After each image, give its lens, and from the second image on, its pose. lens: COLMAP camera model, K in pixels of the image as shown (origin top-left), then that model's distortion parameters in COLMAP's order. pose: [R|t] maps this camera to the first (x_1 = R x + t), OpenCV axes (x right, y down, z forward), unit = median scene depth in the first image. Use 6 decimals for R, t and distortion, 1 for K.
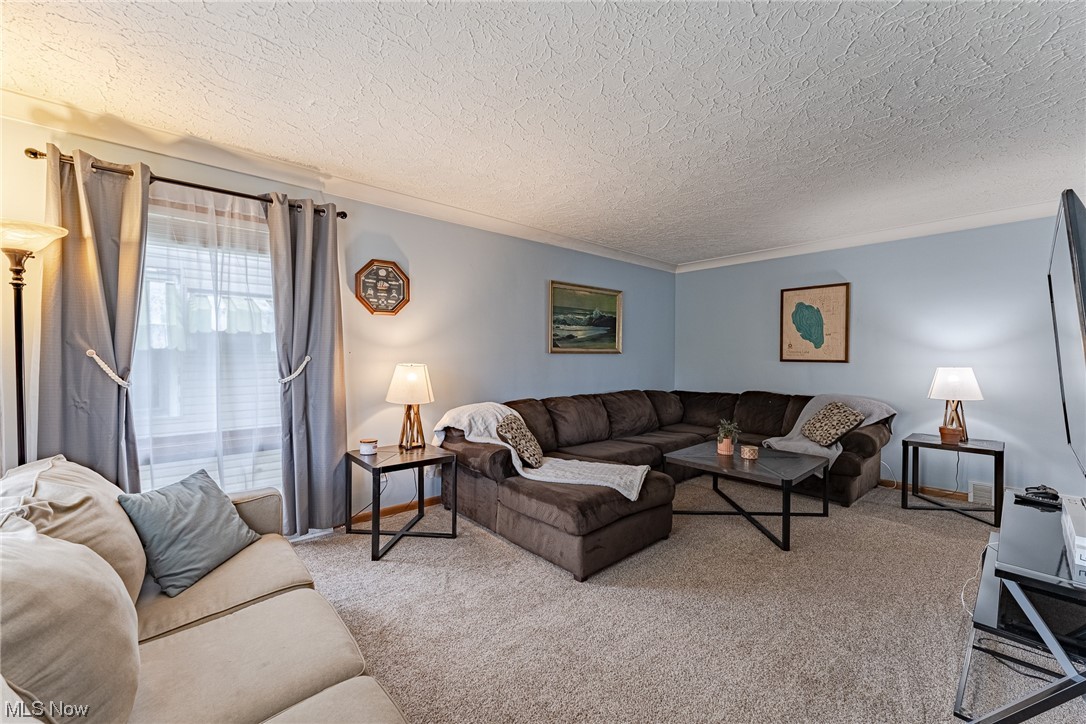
lens RADIAL K [[451.4, 0, 538.5], [0, 451.4, 359.6], [0, 0, 1]] dist [0.000525, 0.000024]
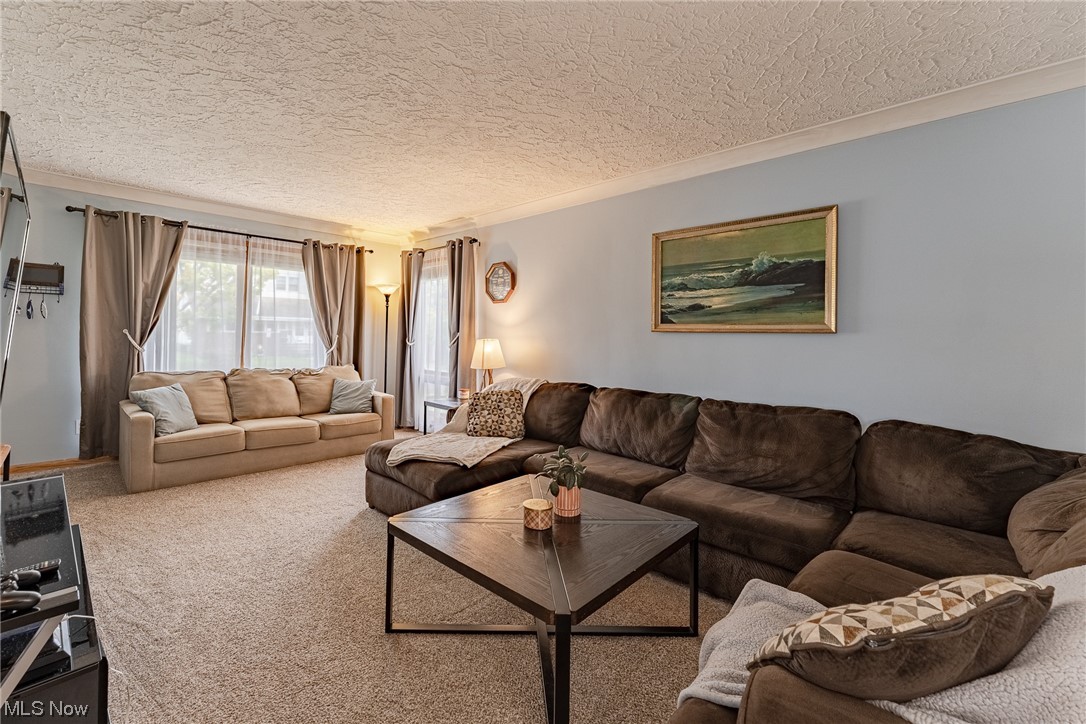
lens RADIAL K [[451.4, 0, 538.5], [0, 451.4, 359.6], [0, 0, 1]] dist [0.000525, 0.000024]
pose [[0.083469, 0.053415, -0.995078, 0.725047], [-0.026290, 0.998333, 0.051385, -0.001277], [0.996163, 0.021871, 0.084735, 0.713676]]
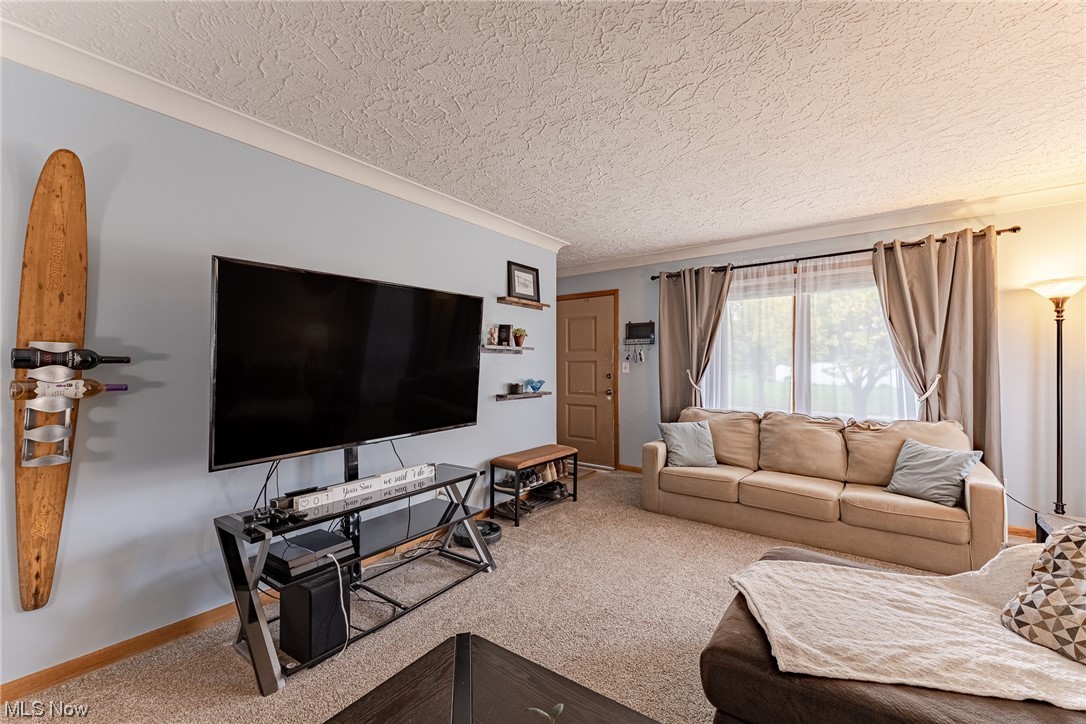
lens RADIAL K [[446.2, 0, 540.5], [0, 446.2, 370.0], [0, 0, 1]] dist [0.002859, 0.000227]
pose [[-0.981482, -0.002960, -0.191532, 0.342691], [-0.005680, 0.999891, 0.013653, -0.004392], [0.191471, 0.014488, -0.981391, 0.893953]]
